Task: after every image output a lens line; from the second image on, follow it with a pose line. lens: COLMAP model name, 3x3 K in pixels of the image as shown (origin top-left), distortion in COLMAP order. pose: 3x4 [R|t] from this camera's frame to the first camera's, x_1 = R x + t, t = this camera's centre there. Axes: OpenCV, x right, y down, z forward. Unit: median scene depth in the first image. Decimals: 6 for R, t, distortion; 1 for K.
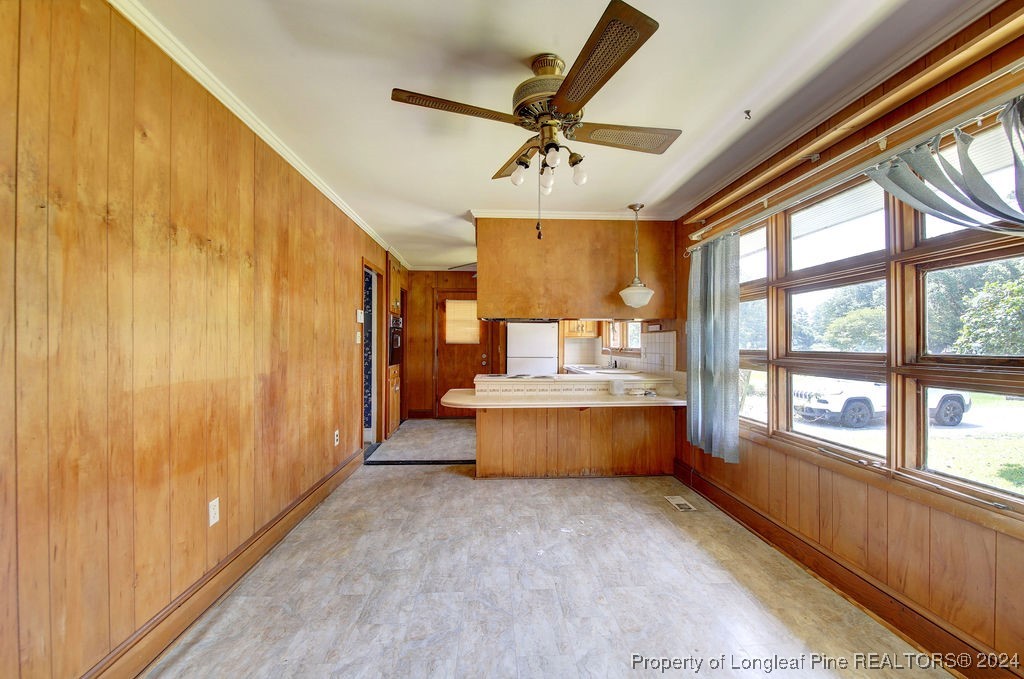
lens RADIAL K [[414.8, 0, 513.0], [0, 414.8, 336.8], [0, 0, 1]] dist [-0.007267, -0.005004]
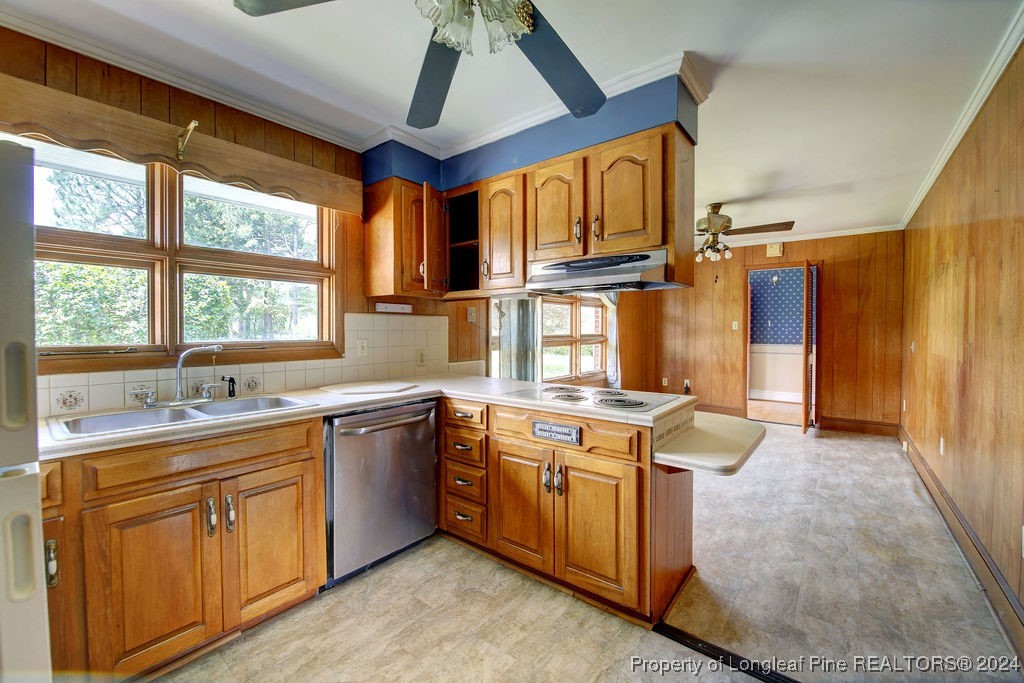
lens RADIAL K [[414.8, 0, 513.0], [0, 414.8, 338.8], [0, 0, 1]] dist [-0.007267, -0.005004]
pose [[-0.746665, -0.009384, 0.665134, -0.488245], [-0.004262, 0.999947, 0.009323, 0.030712], [-0.665186, 0.004127, -0.746666, 2.764623]]
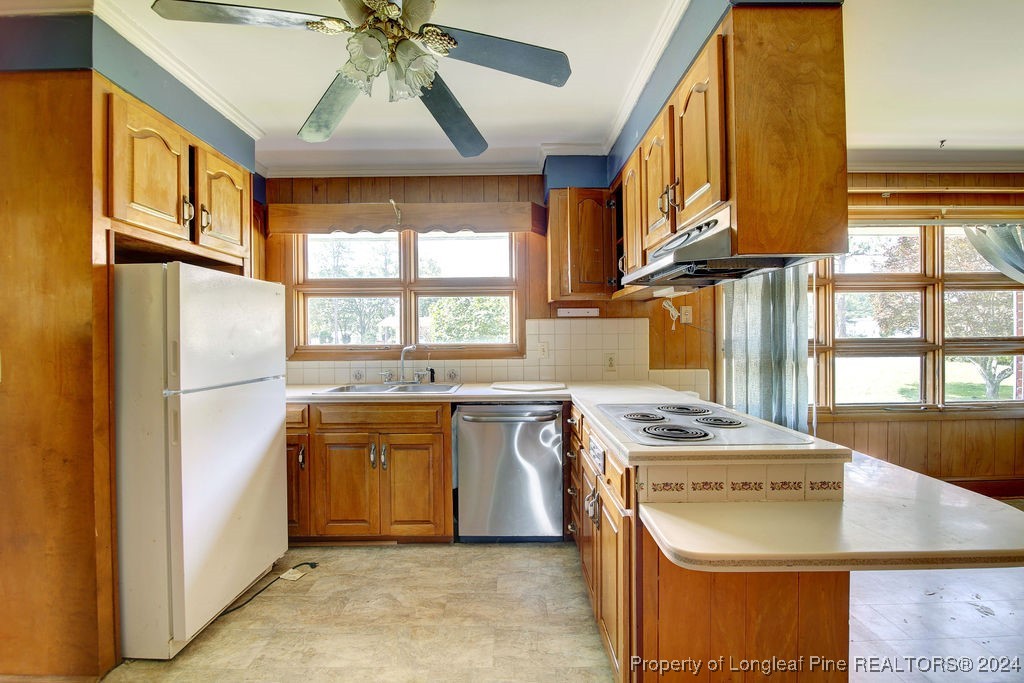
lens RADIAL K [[432.2, 0, 512.4], [0, 432.2, 336.8], [0, 0, 1]] dist [-0.019052, -0.000577]
pose [[0.059033, 0.000700, 0.998256, -0.548062], [-0.002960, 0.999995, -0.000526, 0.030135], [-0.998252, -0.002924, 0.059035, 2.626017]]
